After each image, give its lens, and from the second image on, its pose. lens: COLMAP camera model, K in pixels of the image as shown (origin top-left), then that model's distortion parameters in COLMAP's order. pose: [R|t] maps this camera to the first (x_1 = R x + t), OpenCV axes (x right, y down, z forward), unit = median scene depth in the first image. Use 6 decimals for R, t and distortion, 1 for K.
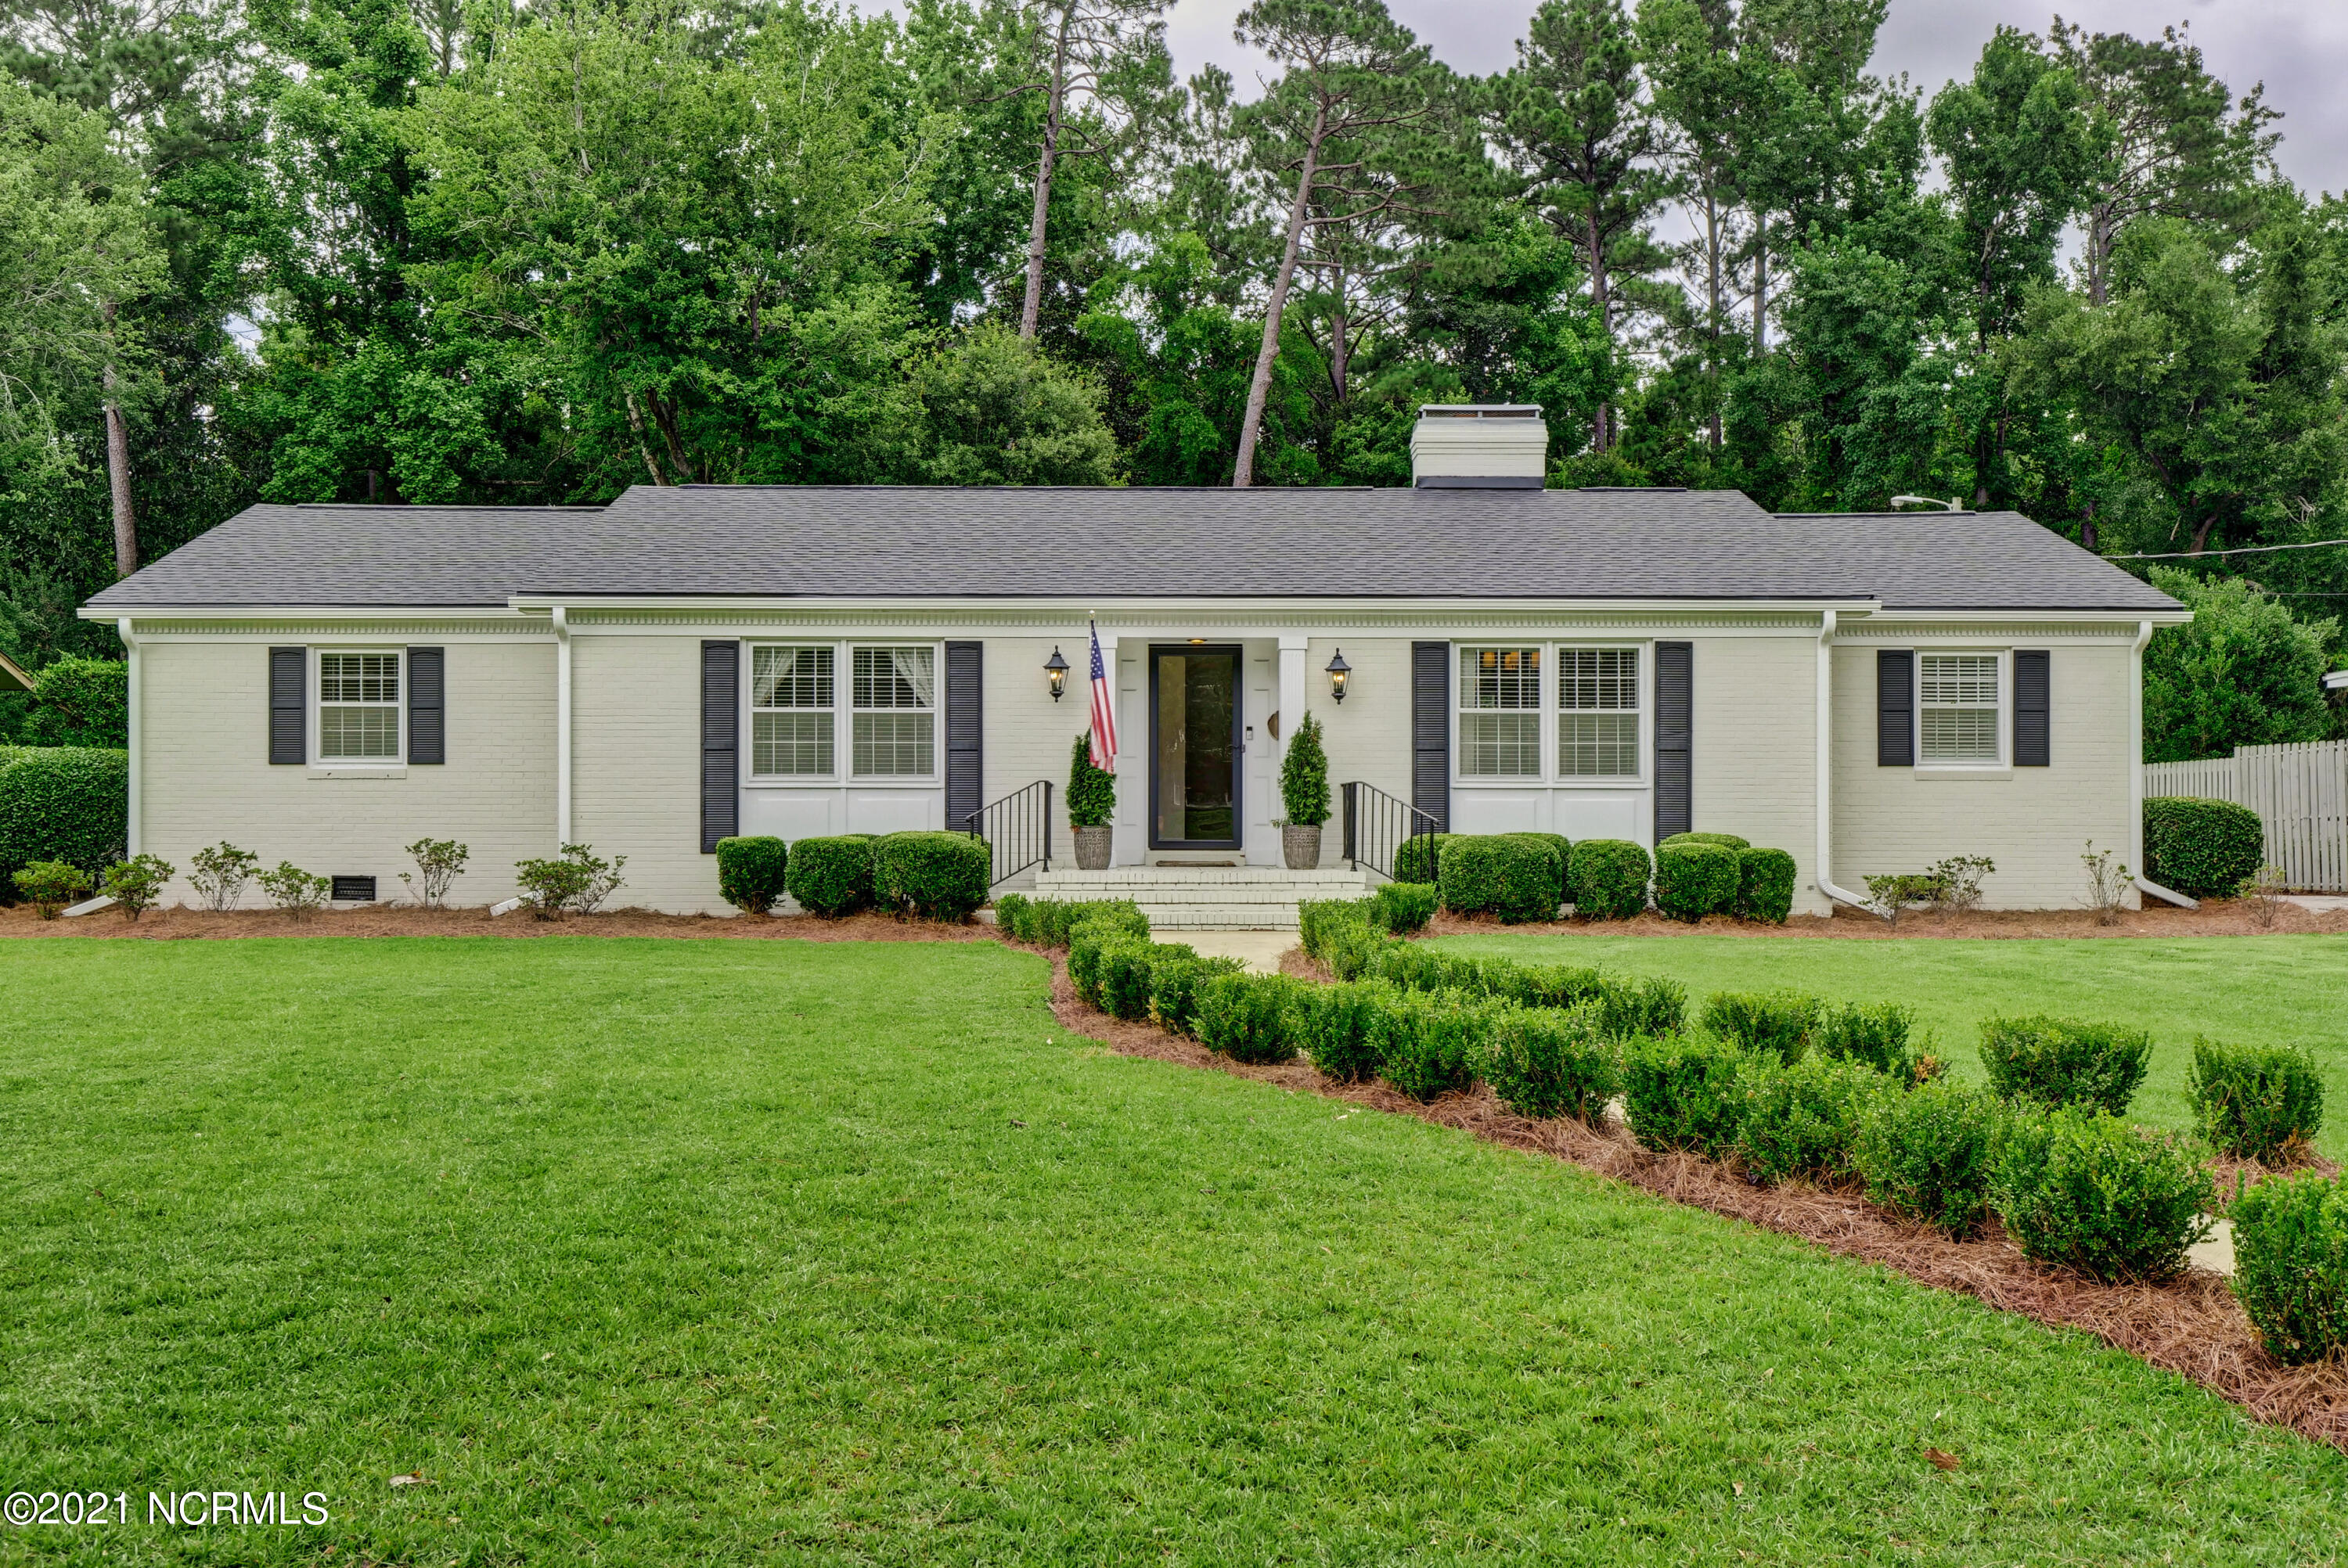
lens RADIAL K [[2390.1, 0, 1169.0], [0, 2390.1, 764.0], [0, 0, 1]] dist [0.022376, 0.000000]
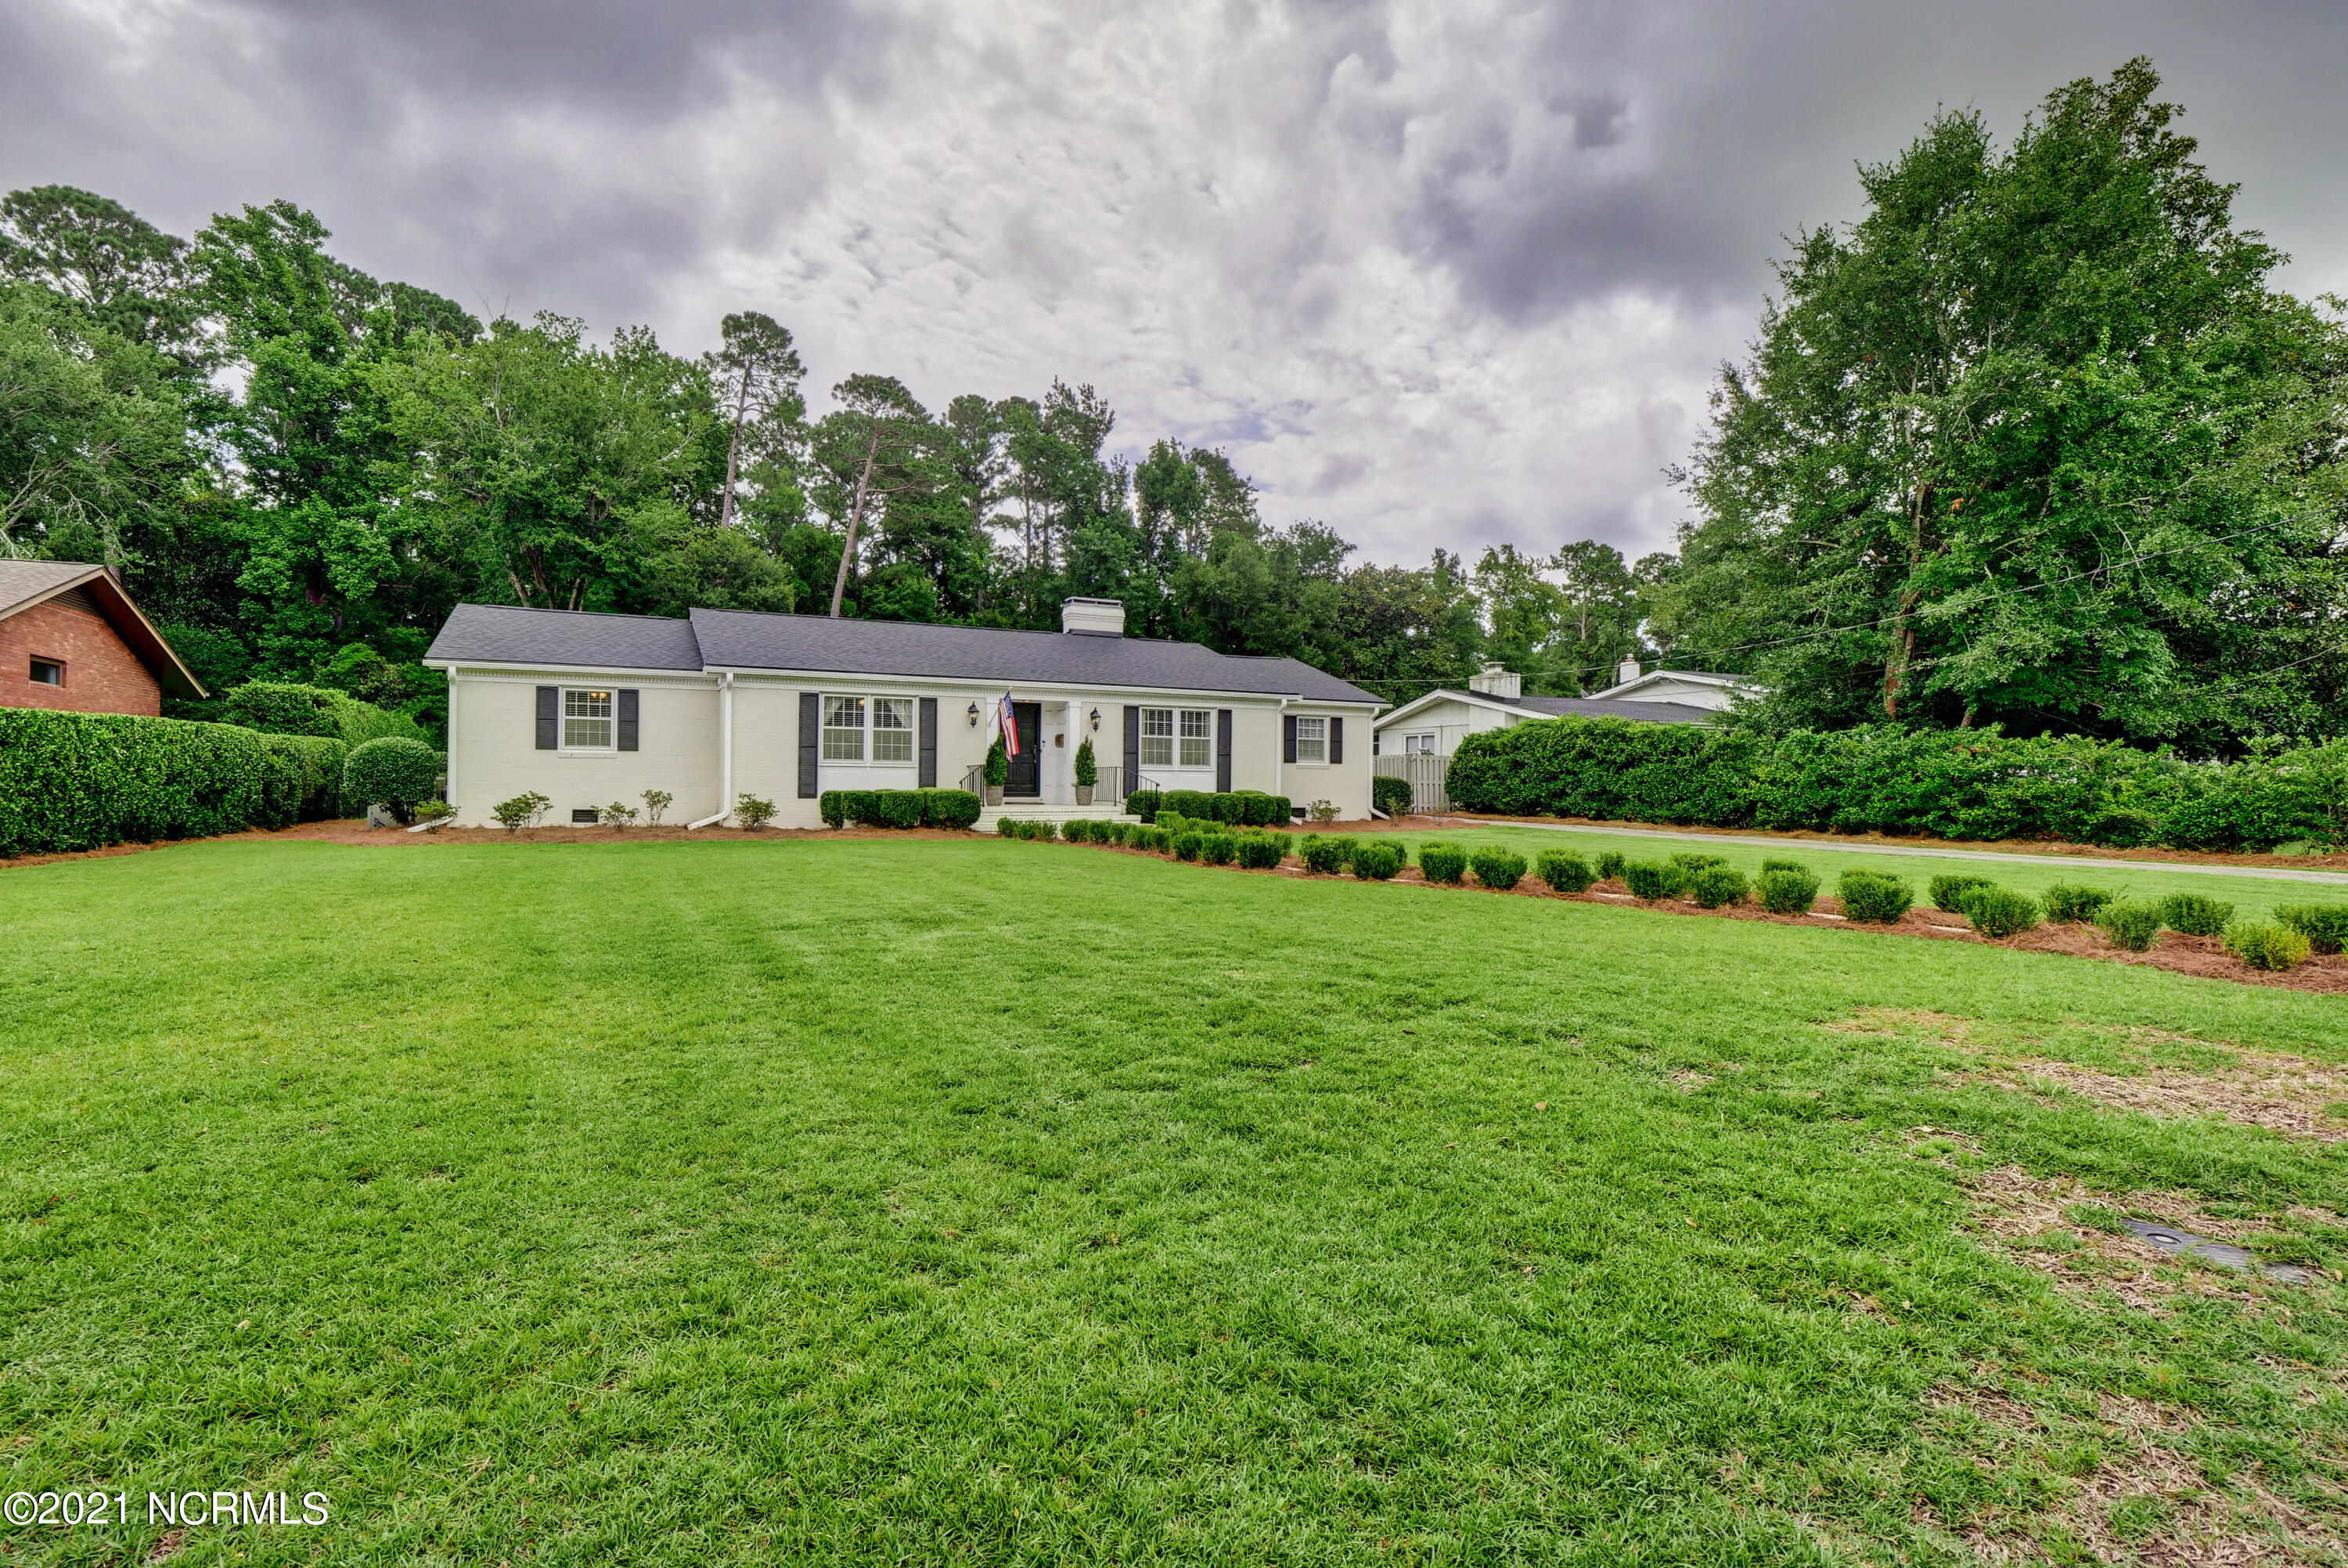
lens RADIAL K [[1144.4, 0, 1174.9], [0, 1144.4, 768.1], [0, 0, 1]] dist [-0.009241, -0.002768]
pose [[0.903790, 0.012344, 0.427798, -0.303381], [-0.017365, 0.999819, 0.007837, -0.000644], [-0.427623, -0.014511, 0.903841, -0.007614]]
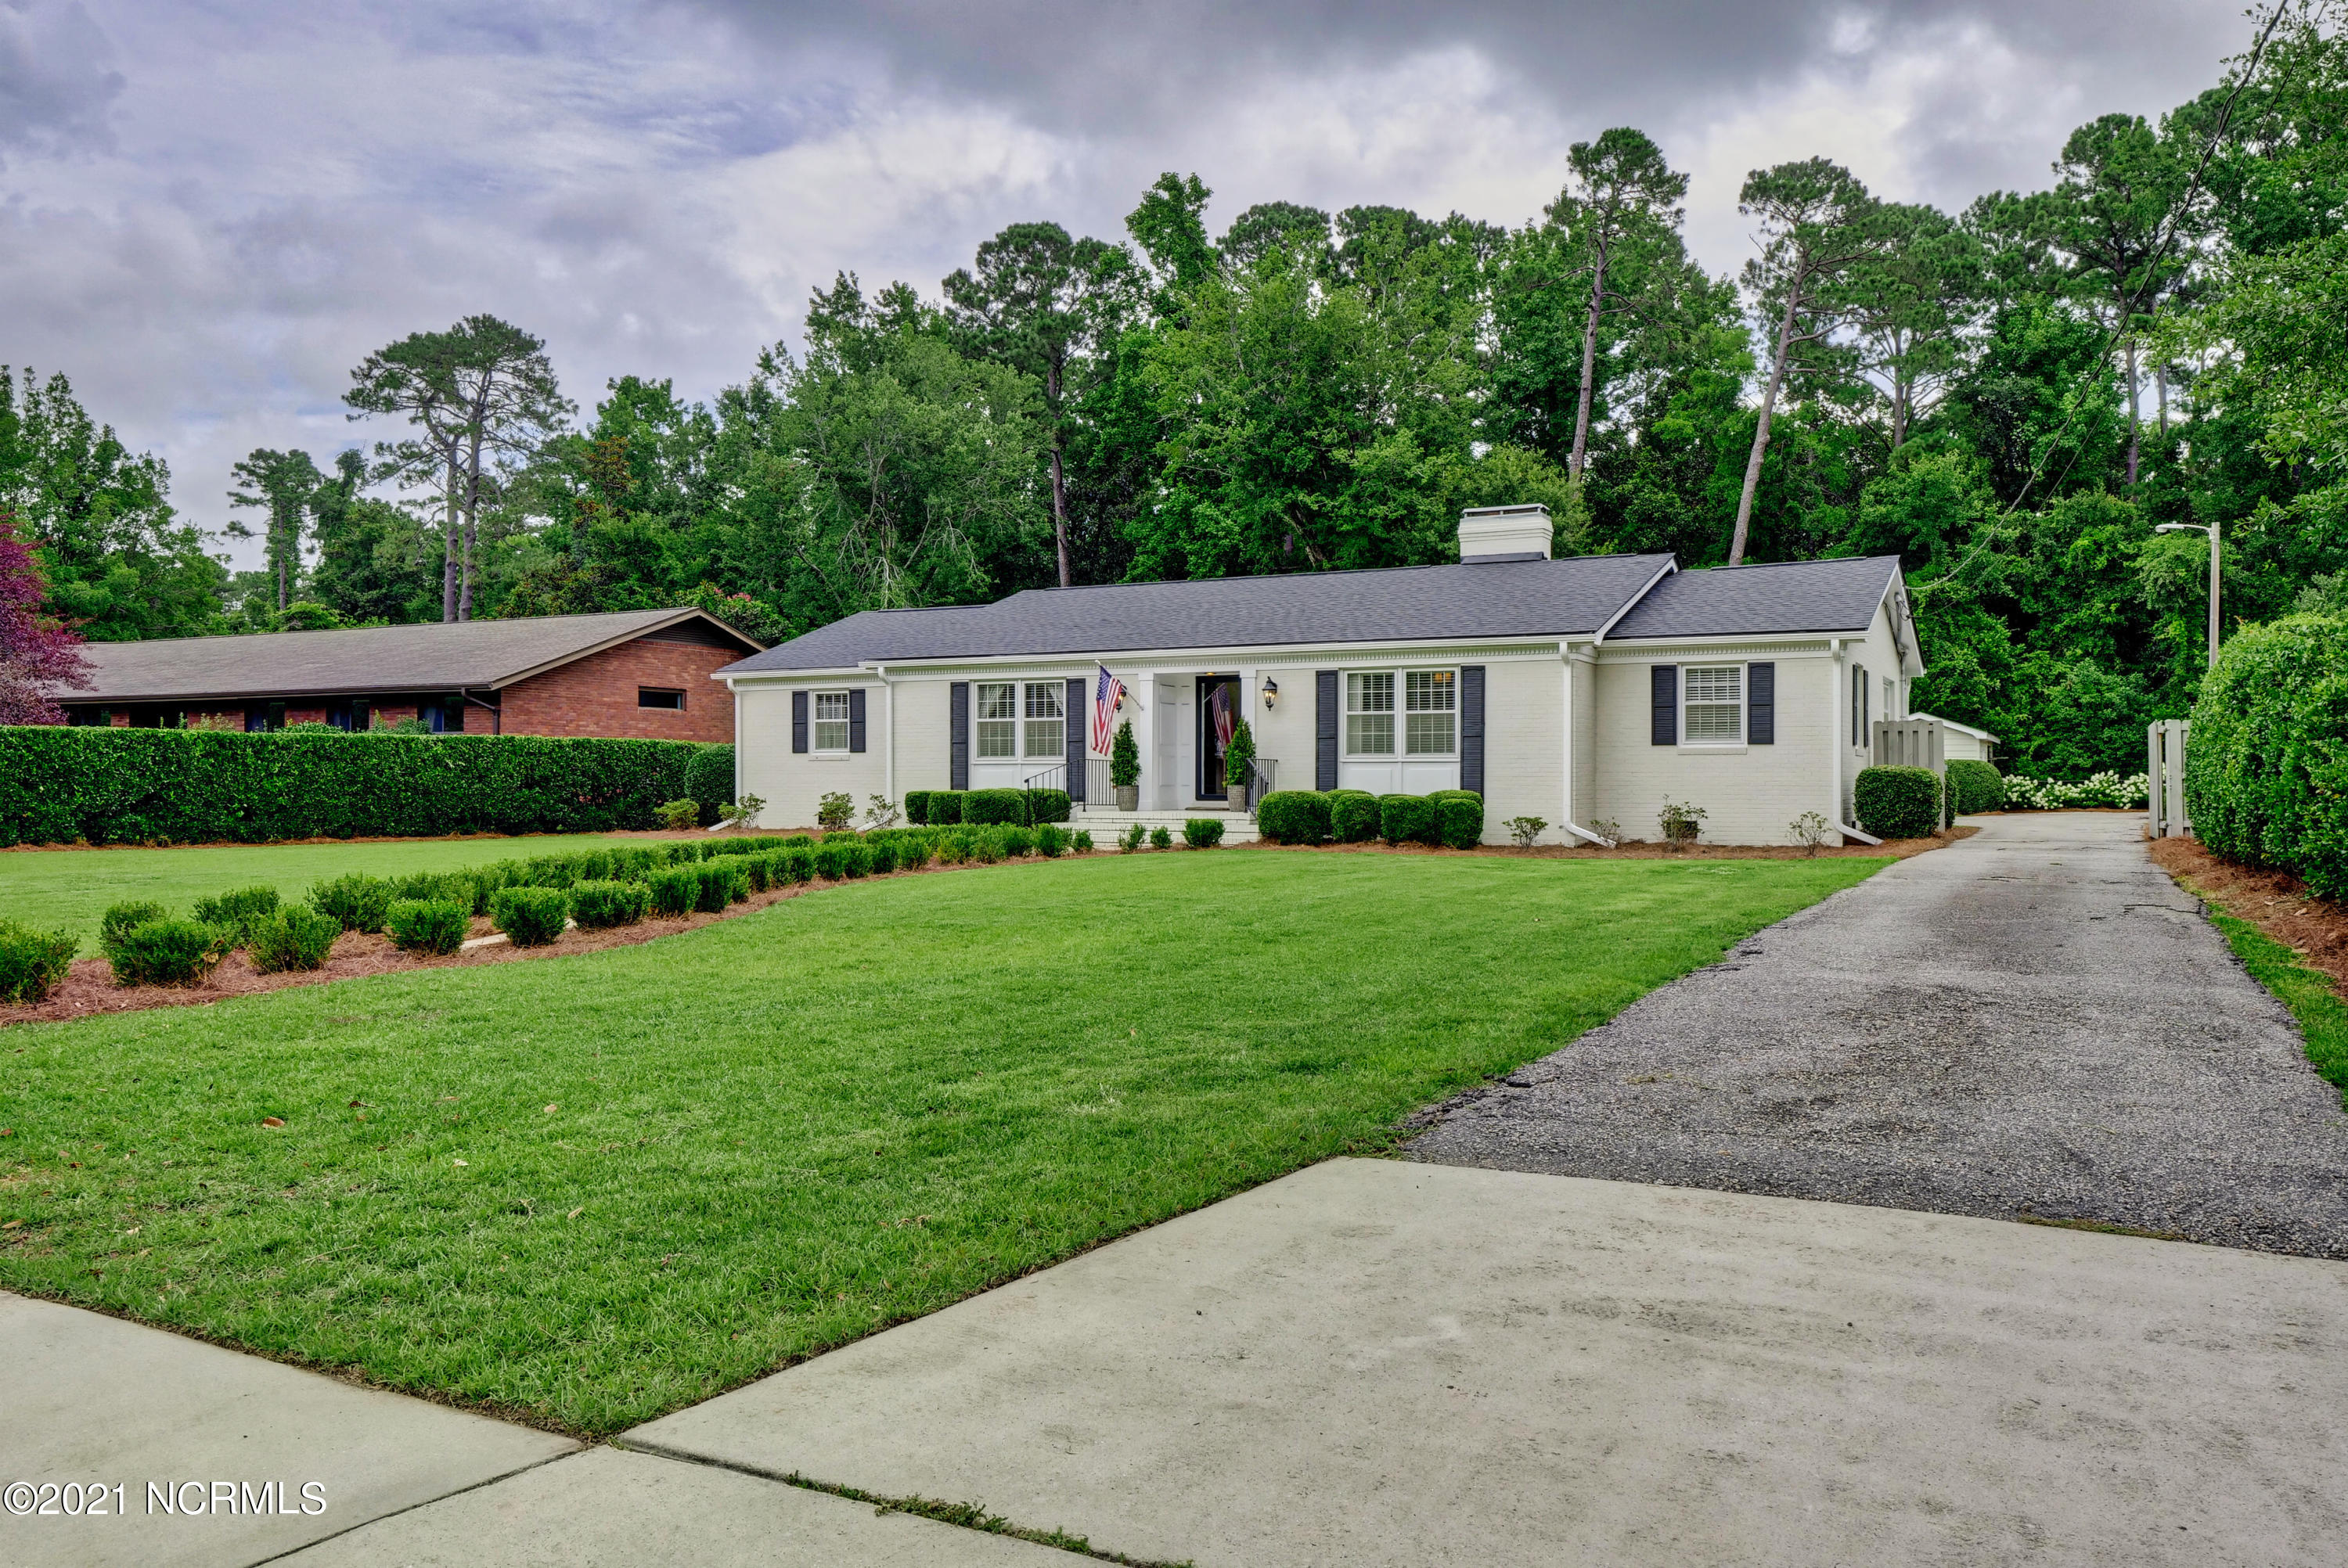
lens RADIAL K [[1742.4, 0, 1173.5], [0, 1742.4, 787.8], [0, 0, 1]] dist [-0.001869, 0.003455]
pose [[0.879921, 0.001329, -0.475117, 0.544053], [0.009339, 0.999754, 0.020093, 0.002757], [0.475027, -0.022117, 0.879693, -0.073152]]
